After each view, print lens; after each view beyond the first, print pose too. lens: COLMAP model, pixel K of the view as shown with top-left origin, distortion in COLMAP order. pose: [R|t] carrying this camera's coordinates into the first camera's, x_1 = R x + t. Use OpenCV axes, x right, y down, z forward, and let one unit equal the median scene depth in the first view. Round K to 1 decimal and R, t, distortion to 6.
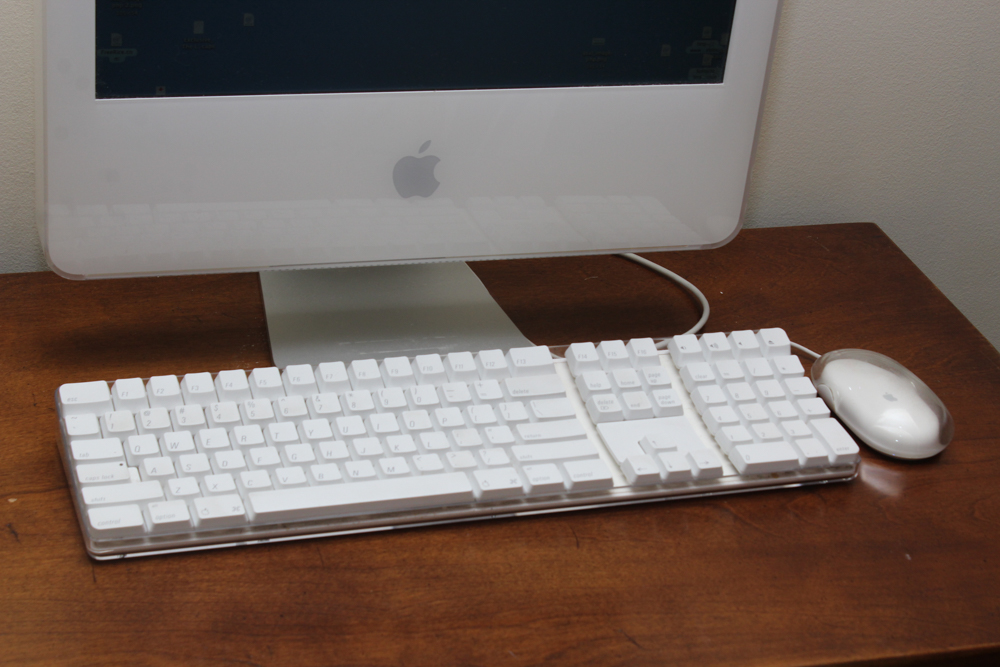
lens RADIAL K [[2056.5, 0, 500.0], [0, 2056.5, 333.5], [0, 0, 1]] dist [0.019372, 0.062594]
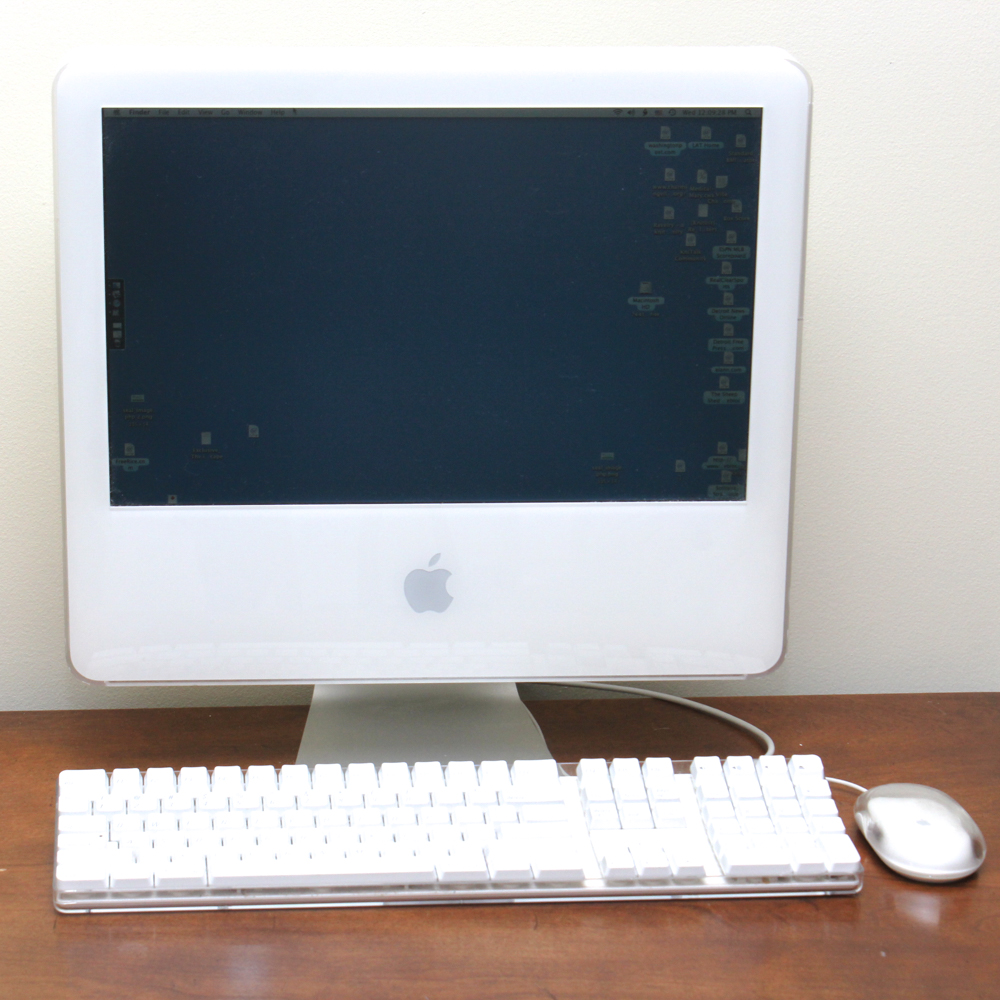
lens RADIAL K [[2972.1, 0, 500.0], [0, 2972.1, 500.0], [0, 0, 1]] dist [-0.019801, -0.516856]
pose [[0.974342, -0.021182, -0.224073, 0.328171], [-0.031556, 0.972872, -0.229182, 0.218280], [0.222848, 0.230372, 0.947242, -0.393039]]
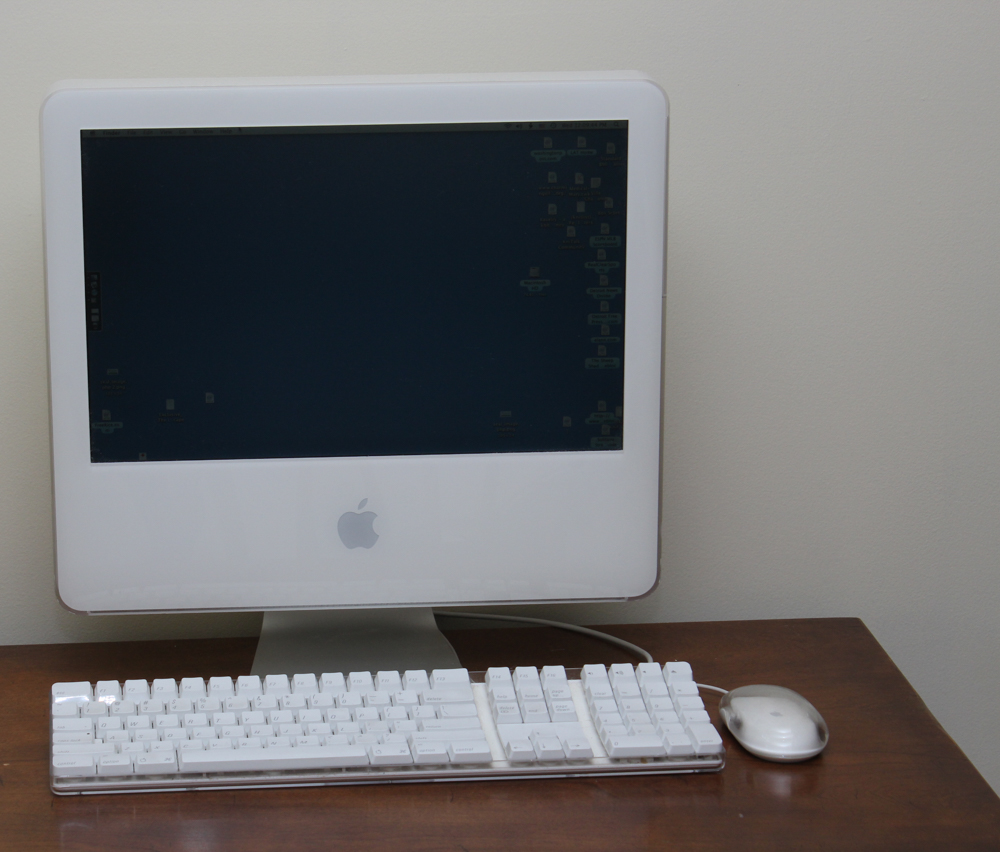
lens RADIAL K [[2830.0, 0, 427.8], [0, 2830.0, 427.9], [0, 0, 1]] dist [-0.003147, -0.771454]
pose [[0.973620, -0.048883, -0.222880, 0.379093], [-0.013324, 0.962936, -0.269400, 0.318653], [0.227788, 0.265263, 0.936882, -0.571299]]
